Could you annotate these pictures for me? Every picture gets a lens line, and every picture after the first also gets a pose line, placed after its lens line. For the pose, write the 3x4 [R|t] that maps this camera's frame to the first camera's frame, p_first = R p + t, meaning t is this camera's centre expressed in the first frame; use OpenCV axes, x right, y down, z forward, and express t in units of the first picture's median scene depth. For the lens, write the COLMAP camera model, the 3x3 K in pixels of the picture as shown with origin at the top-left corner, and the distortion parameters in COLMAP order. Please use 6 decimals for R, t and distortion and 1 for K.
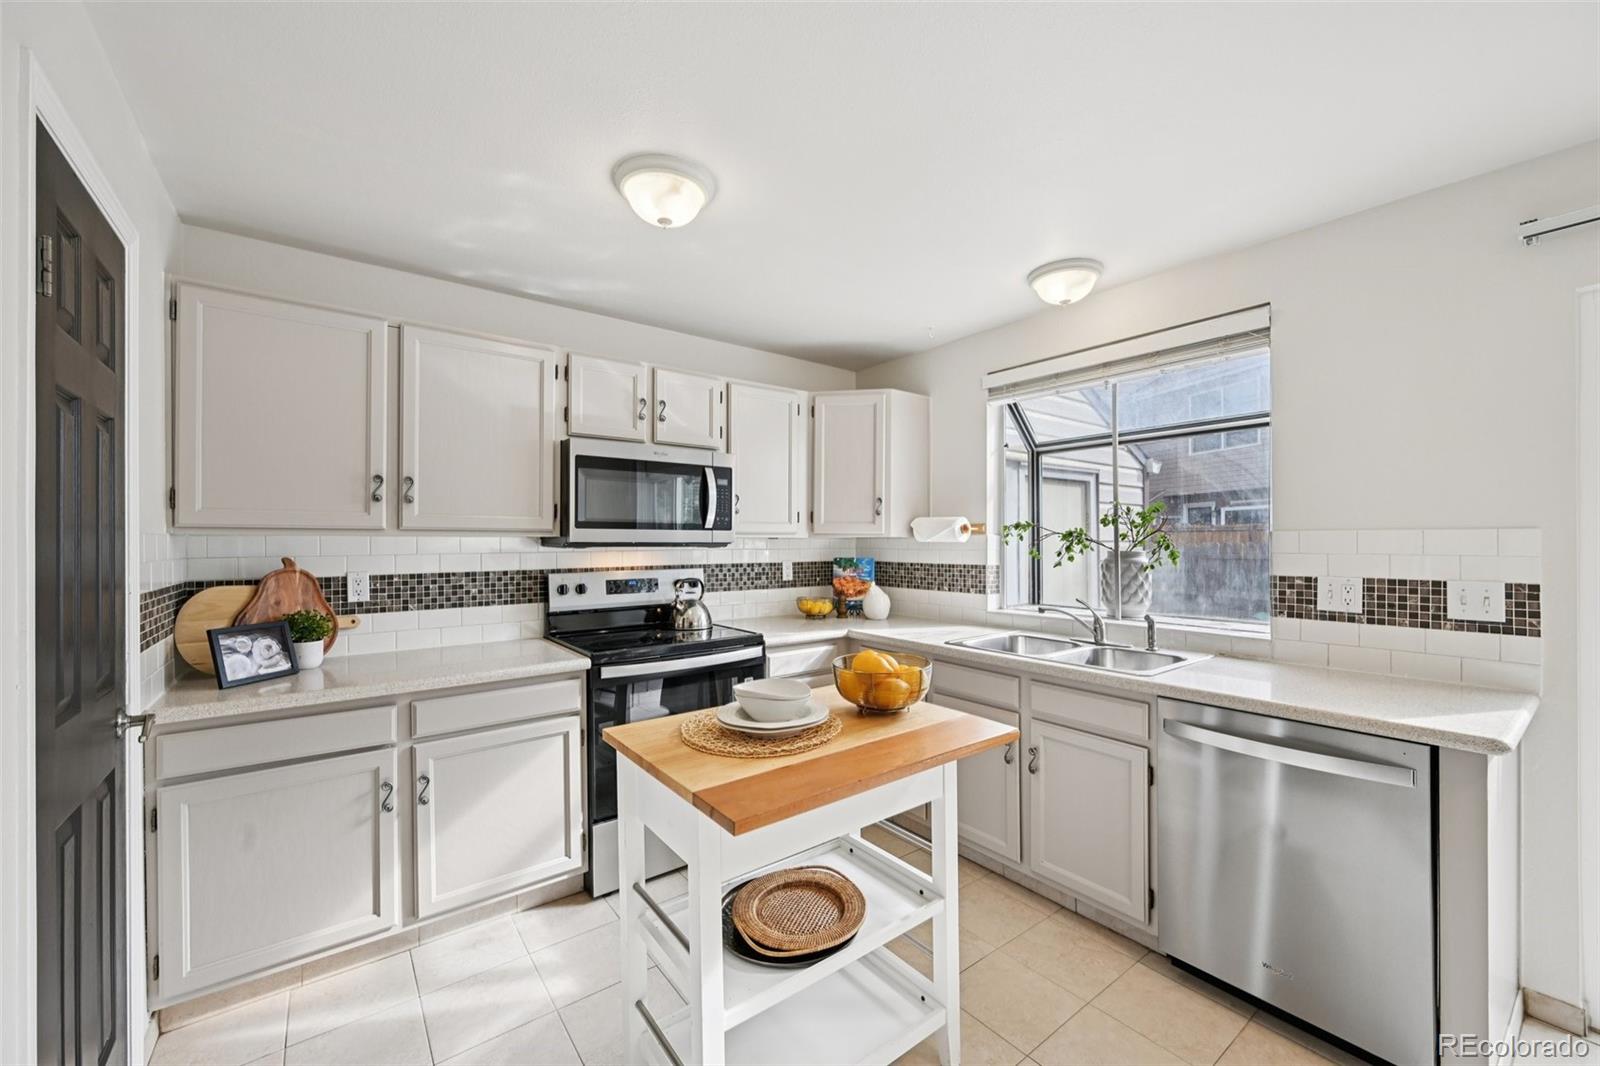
lens RADIAL K [[625.4, 0, 813.3], [0, 625.4, 539.8], [0, 0, 1]] dist [-0.000298, 0.000339]
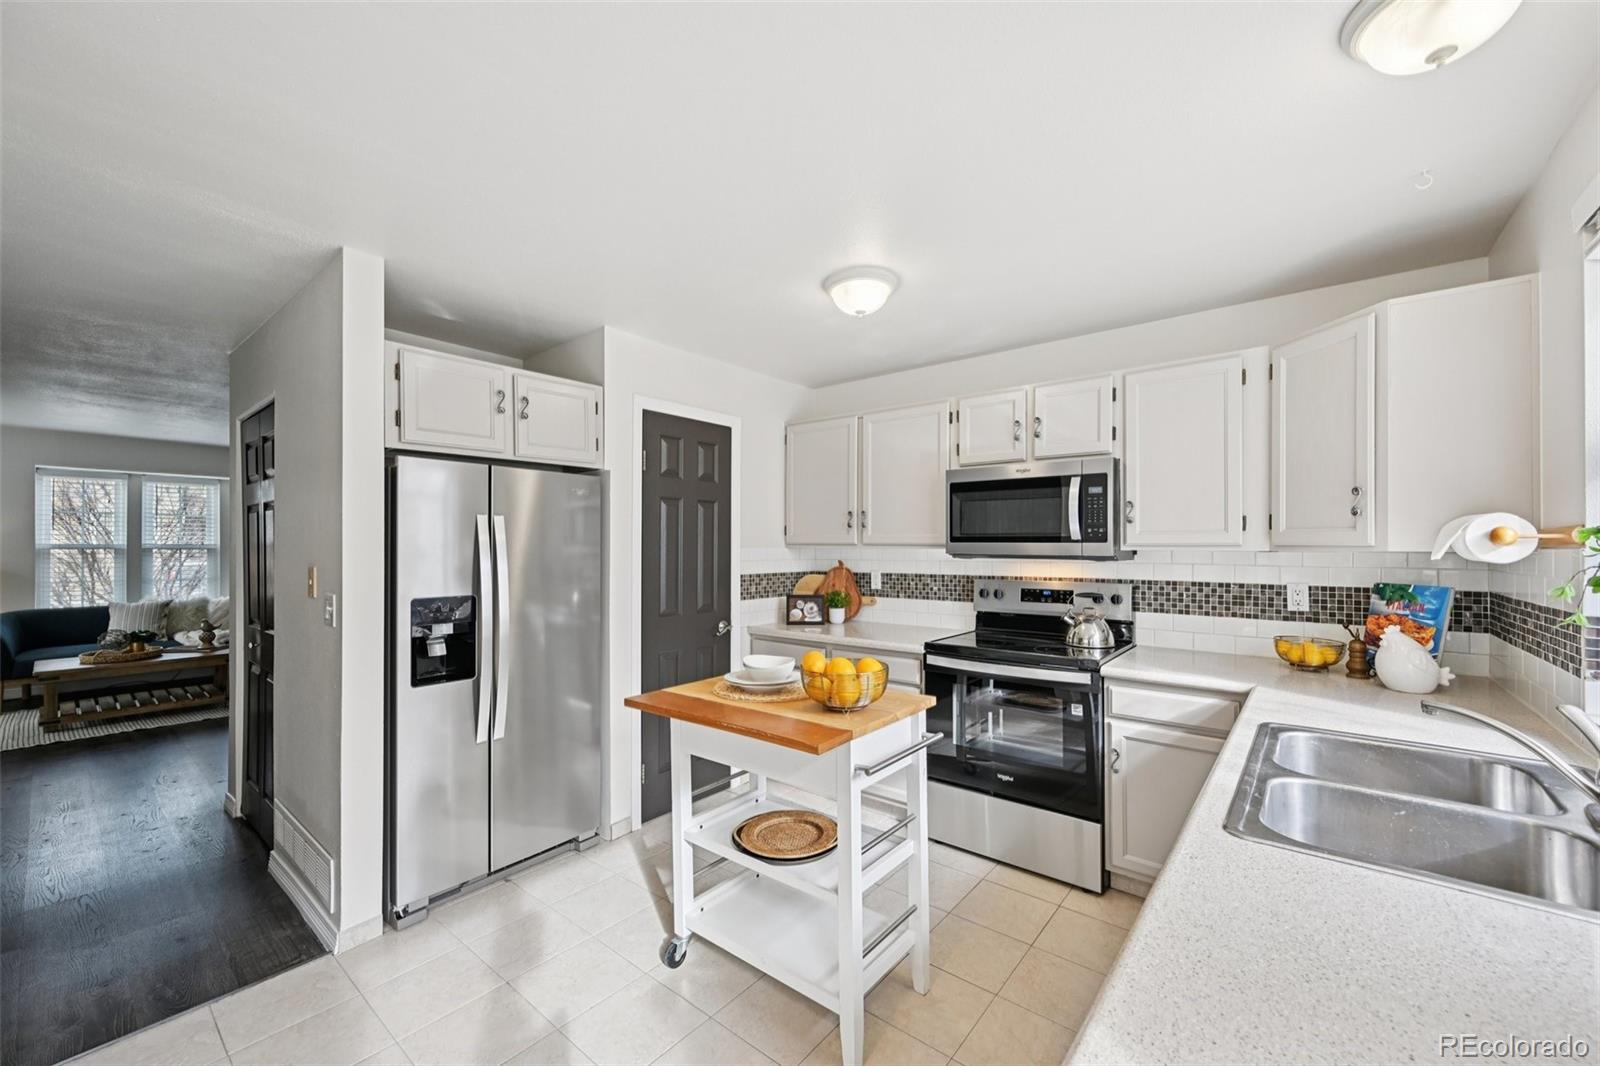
lens RADIAL K [[625.4, 0, 803.5], [0, 625.4, 545.3], [0, 0, 1]] dist [-0.000298, 0.000339]
pose [[0.228976, -0.000069, -0.973432, 0.640182], [-0.001701, 0.999998, -0.000471, -0.009906], [0.973431, 0.001764, 0.228975, 0.366761]]
